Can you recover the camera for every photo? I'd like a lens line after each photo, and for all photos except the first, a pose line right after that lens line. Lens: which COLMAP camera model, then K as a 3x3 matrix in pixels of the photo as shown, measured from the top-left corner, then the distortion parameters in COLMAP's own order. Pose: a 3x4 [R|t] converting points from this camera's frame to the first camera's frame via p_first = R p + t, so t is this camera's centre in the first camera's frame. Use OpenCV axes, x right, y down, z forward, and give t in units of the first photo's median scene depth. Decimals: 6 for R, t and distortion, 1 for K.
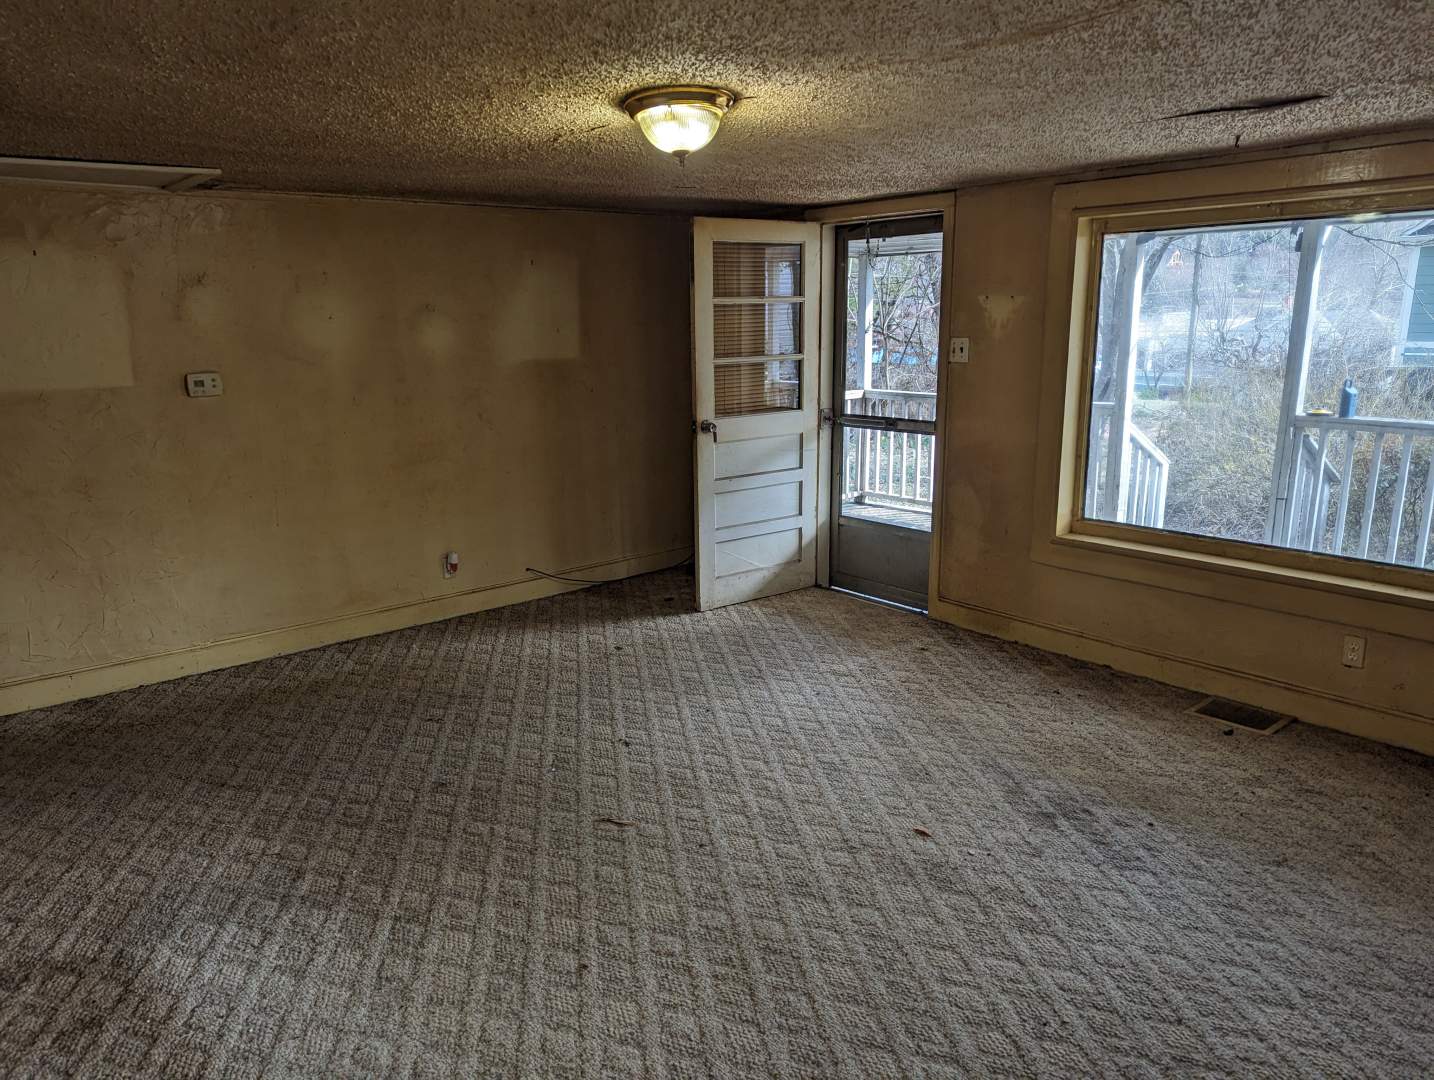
lens RADIAL K [[1002.6, 0, 716.9], [0, 1002.6, 532.1], [0, 0, 1]] dist [0.066961, -0.052718]
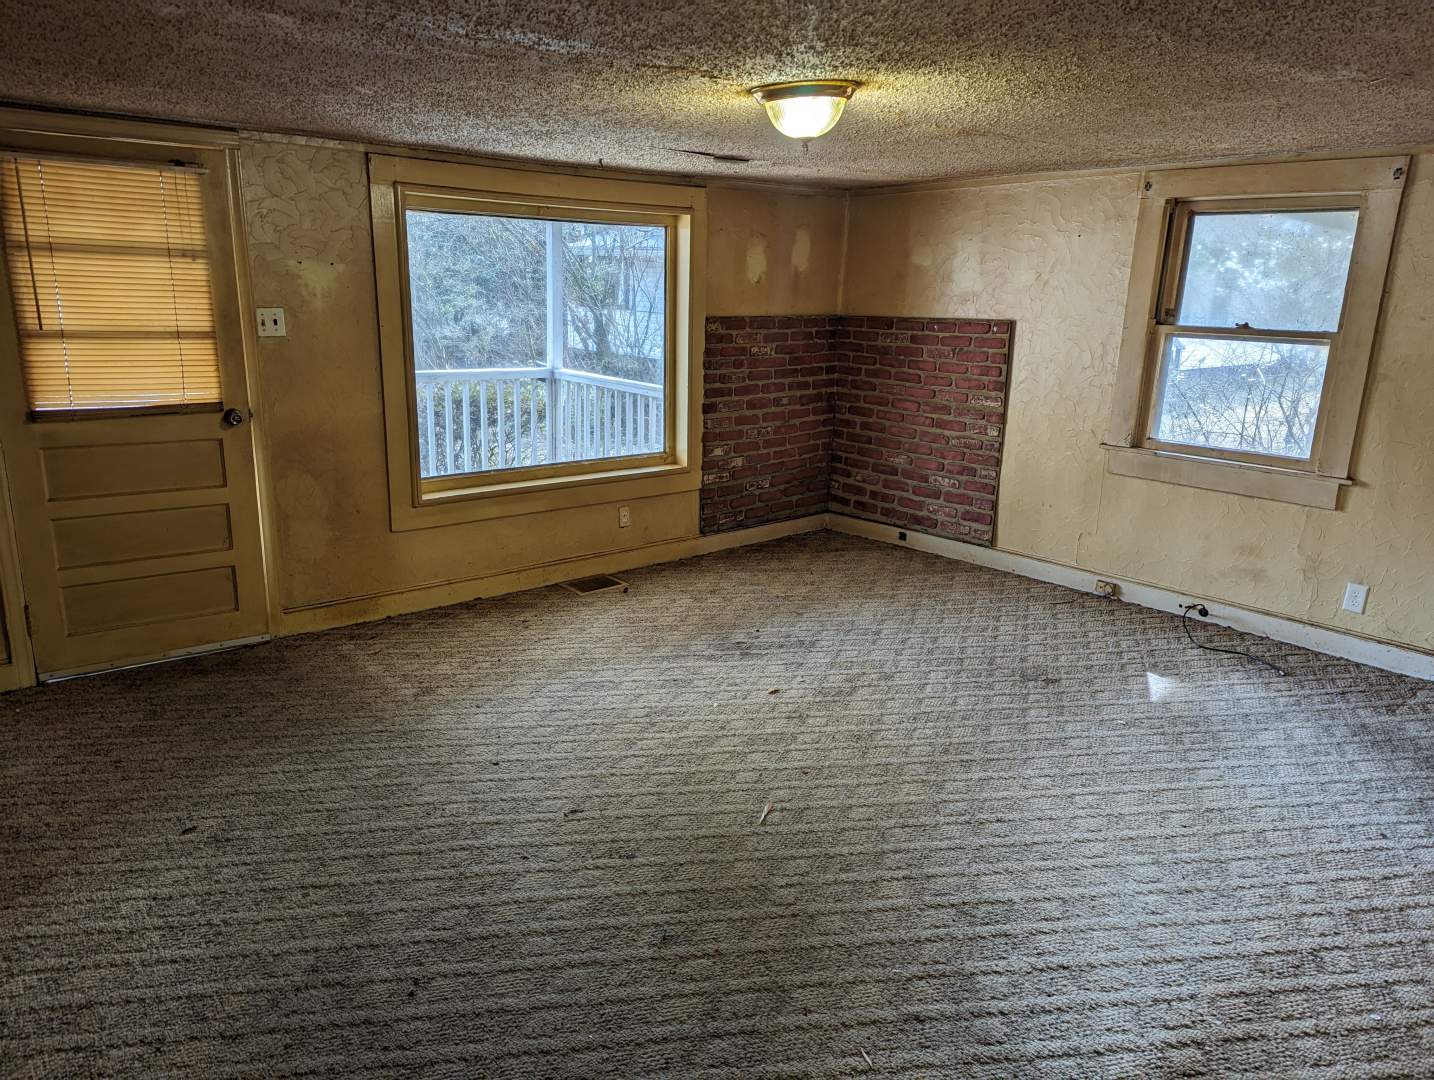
lens RADIAL K [[1002.6, 0, 713.6], [0, 1002.6, 541.1], [0, 0, 1]] dist [0.066961, -0.052718]
pose [[0.002201, -0.241412, 0.970420, -0.763126], [0.189013, 0.953031, 0.236657, -0.160635], [-0.981972, 0.182902, 0.047728, 0.732865]]
